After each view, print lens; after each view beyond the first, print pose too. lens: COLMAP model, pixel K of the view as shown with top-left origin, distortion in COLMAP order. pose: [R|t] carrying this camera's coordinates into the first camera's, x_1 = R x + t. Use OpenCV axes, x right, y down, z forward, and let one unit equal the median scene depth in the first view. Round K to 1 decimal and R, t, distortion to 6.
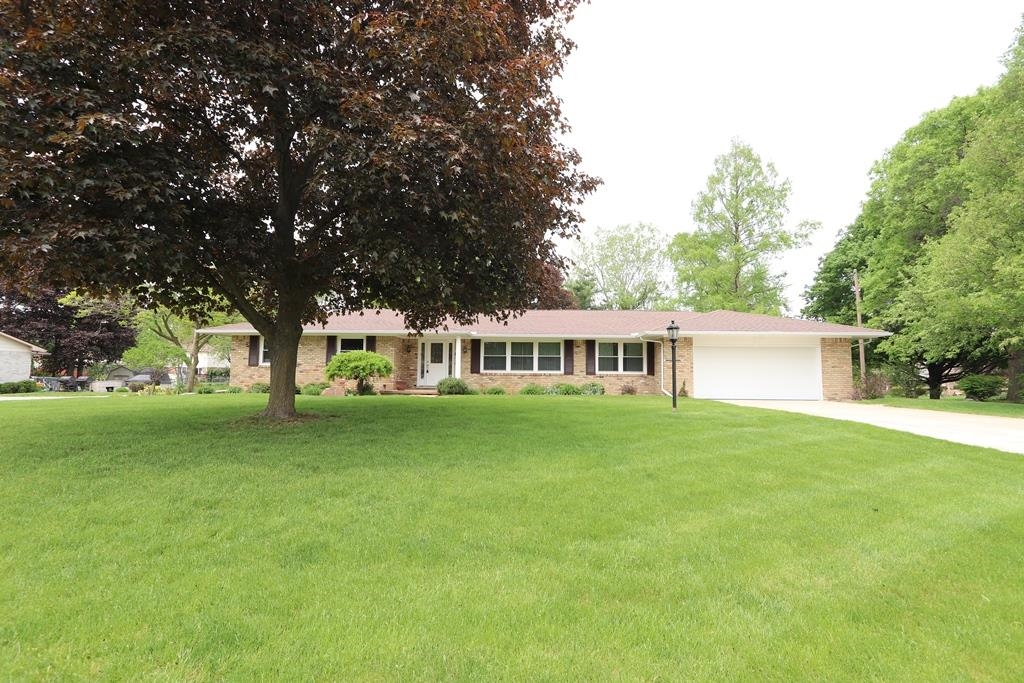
lens RADIAL K [[483.1, 0, 512.0], [0, 483.1, 341.5], [0, 0, 1]] dist [-0.004355, -0.000478]
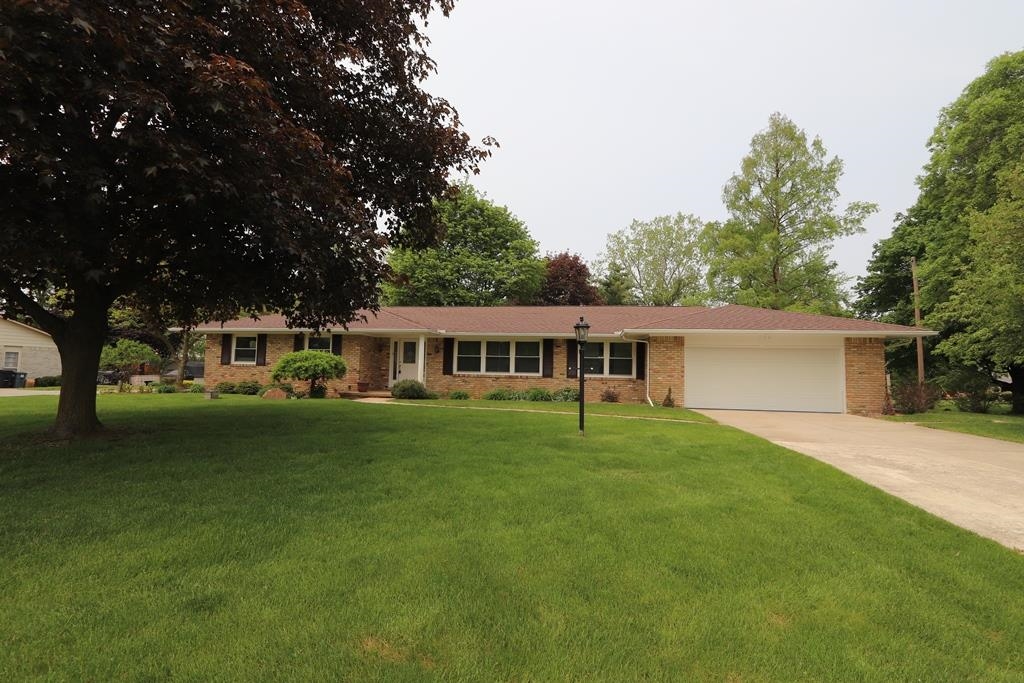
lens RADIAL K [[467.6, 0, 512.0], [0, 467.6, 341.5], [0, 0, 1]] dist [-0.003312, -0.000528]
pose [[0.992310, 0.003126, -0.123736, 0.156053], [-0.002088, 0.999962, 0.008518, -0.005959], [0.123758, -0.008194, 0.992279, 0.121667]]
